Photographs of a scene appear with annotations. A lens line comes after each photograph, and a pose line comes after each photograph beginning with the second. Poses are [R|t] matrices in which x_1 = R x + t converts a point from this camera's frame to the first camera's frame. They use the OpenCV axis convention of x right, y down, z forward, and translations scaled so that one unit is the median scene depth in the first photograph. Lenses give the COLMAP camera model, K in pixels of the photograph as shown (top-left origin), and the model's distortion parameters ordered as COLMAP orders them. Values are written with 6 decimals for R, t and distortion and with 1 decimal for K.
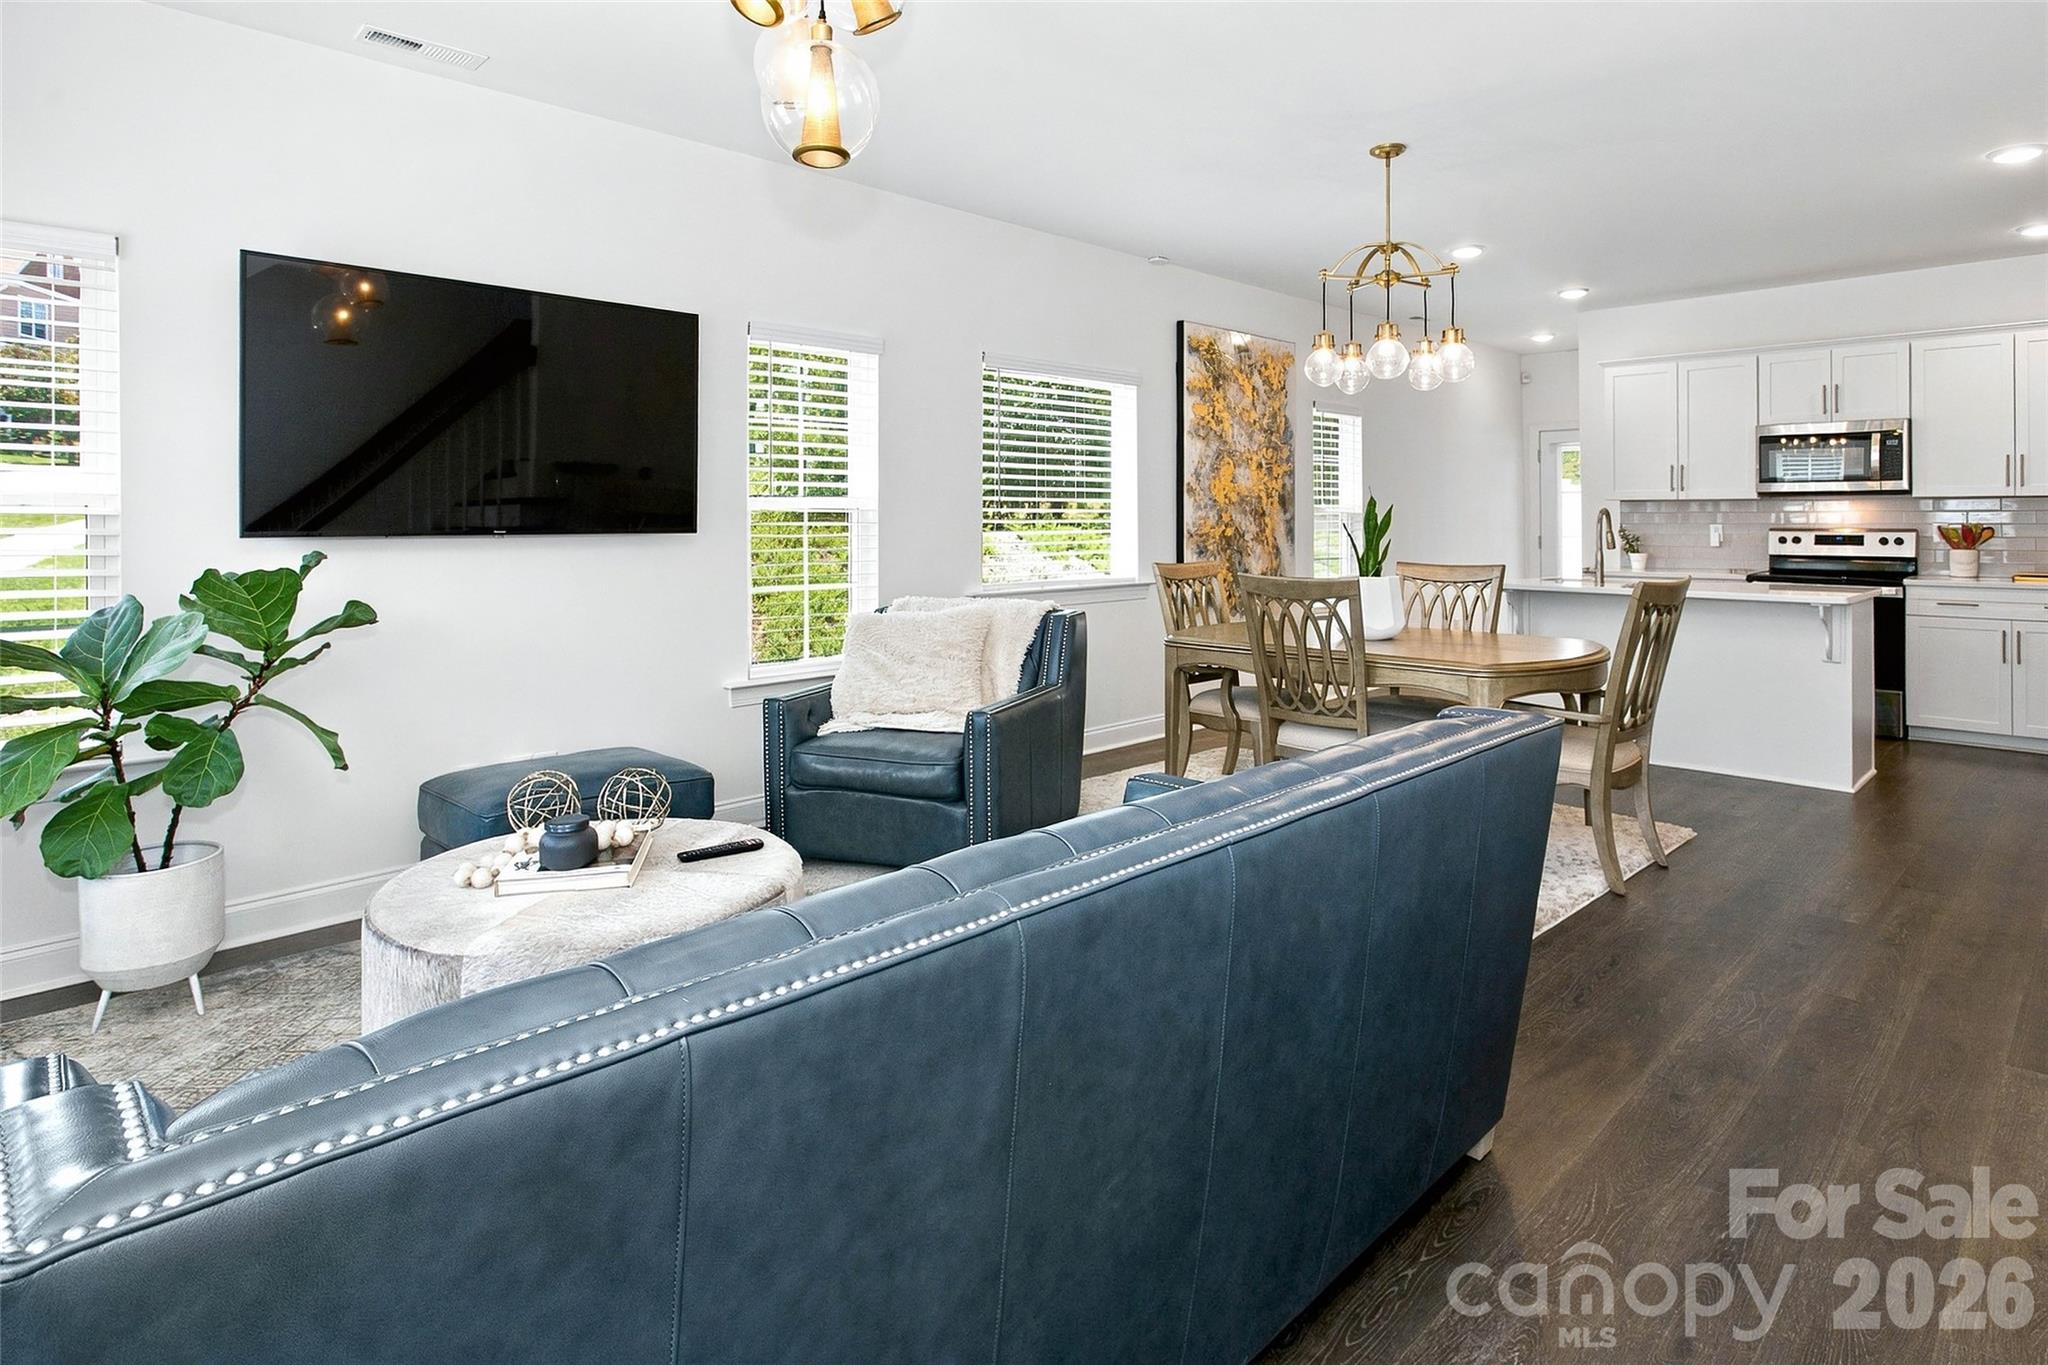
lens RADIAL K [[1099.1, 0, 1030.3], [0, 1099.1, 512.1], [0, 0, 1]] dist [-0.001661, 0.009155]
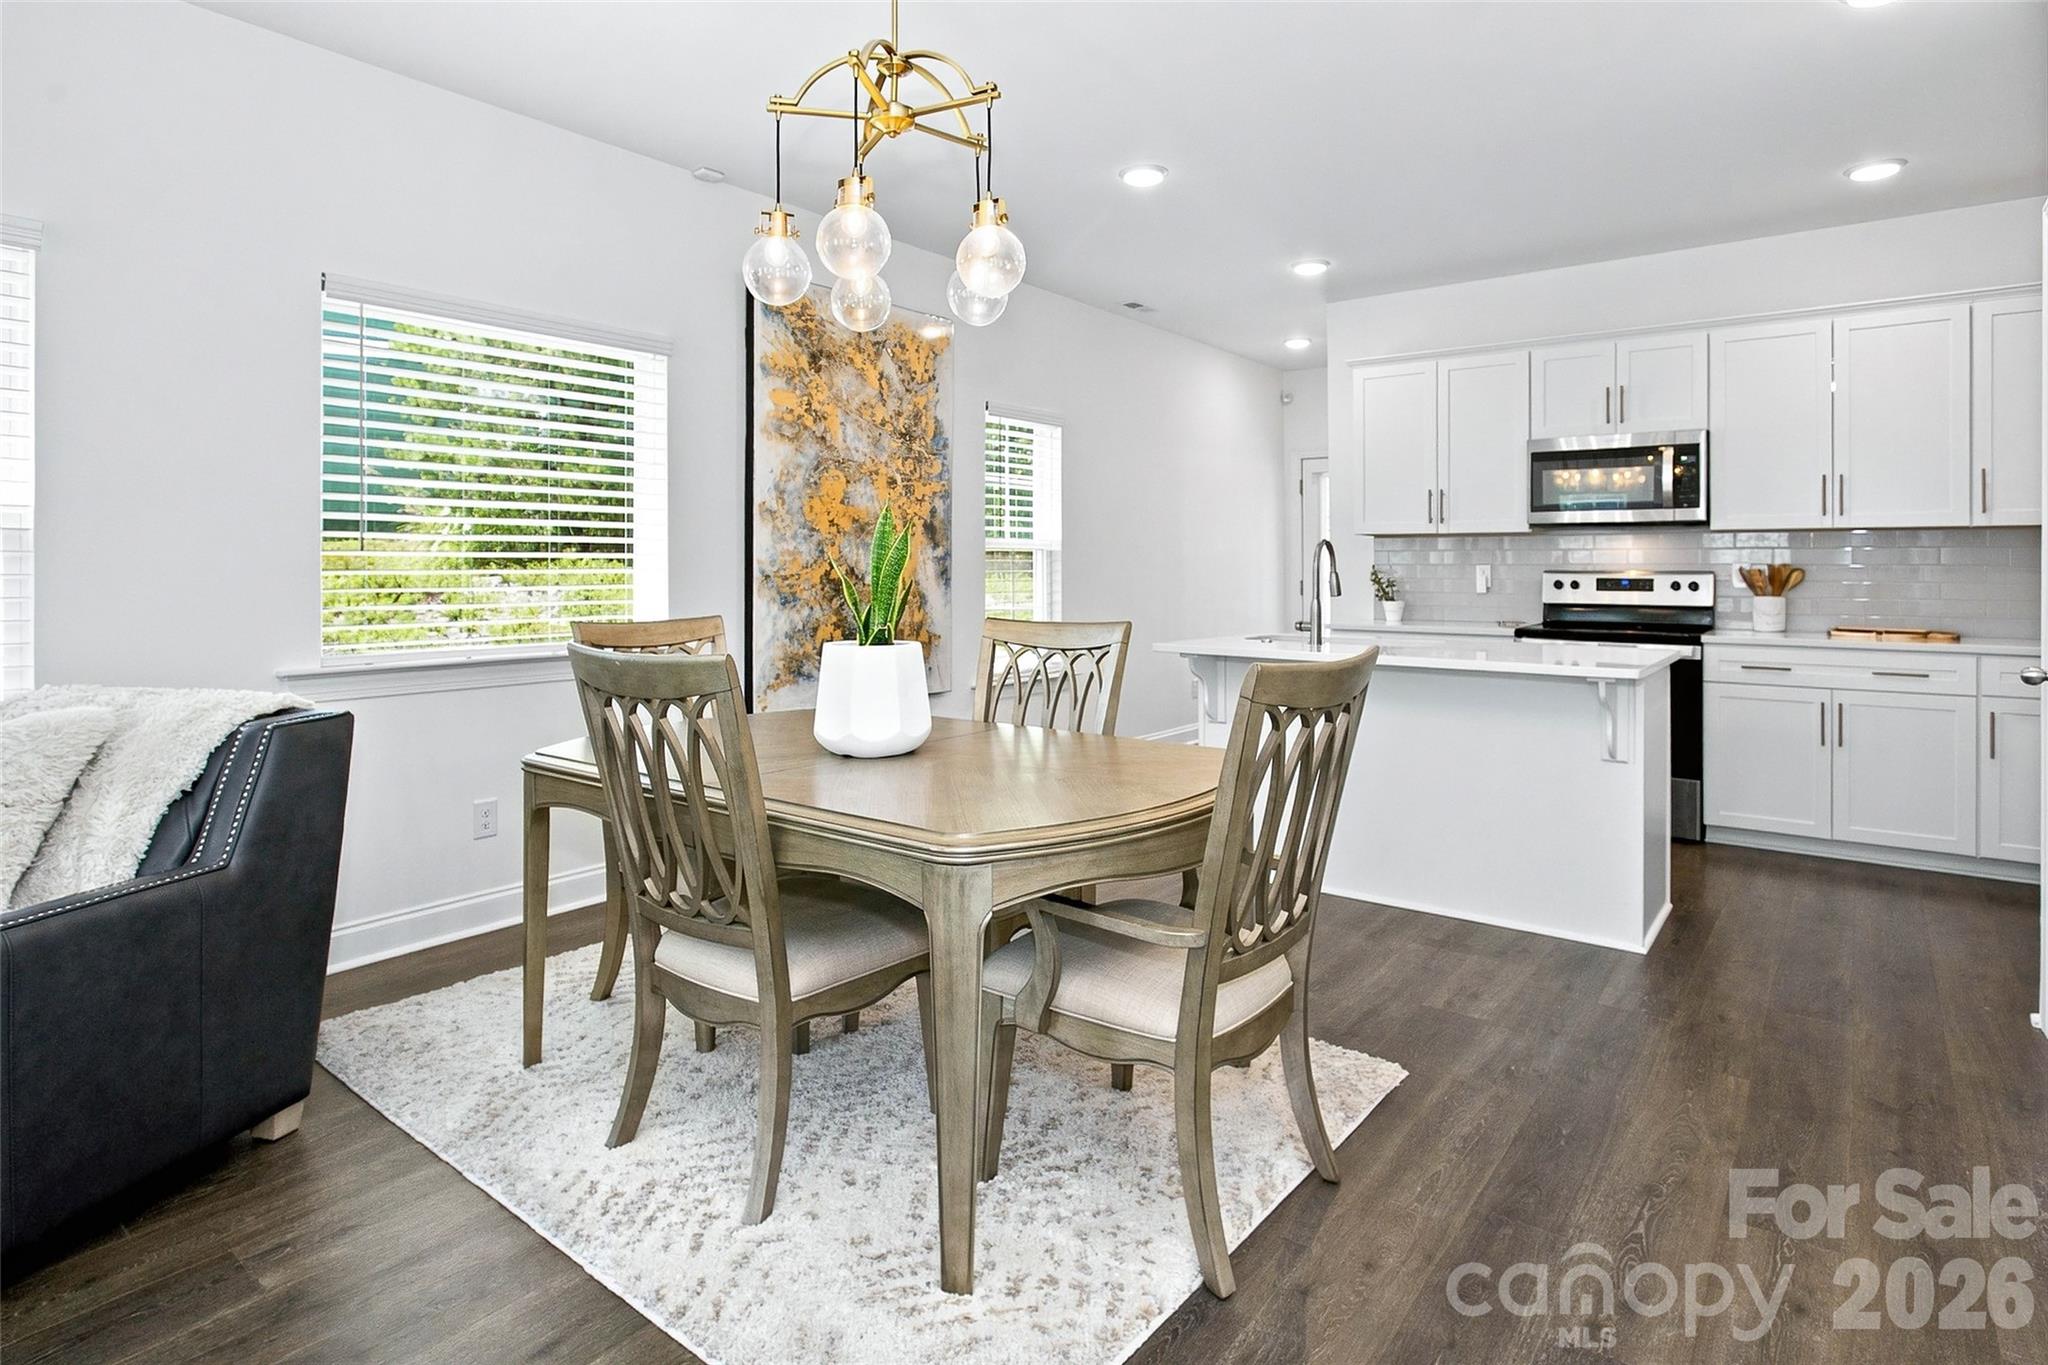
lens RADIAL K [[1067.2, 0, 1022.1], [0, 1067.2, 557.3], [0, 0, 1]] dist [0.010500, -0.010117]
pose [[0.992387, 0.003438, 0.123111, 0.217733], [-0.003053, 0.999990, -0.003318, 0.009995], [-0.123121, 0.002916, 0.992387, 0.300350]]
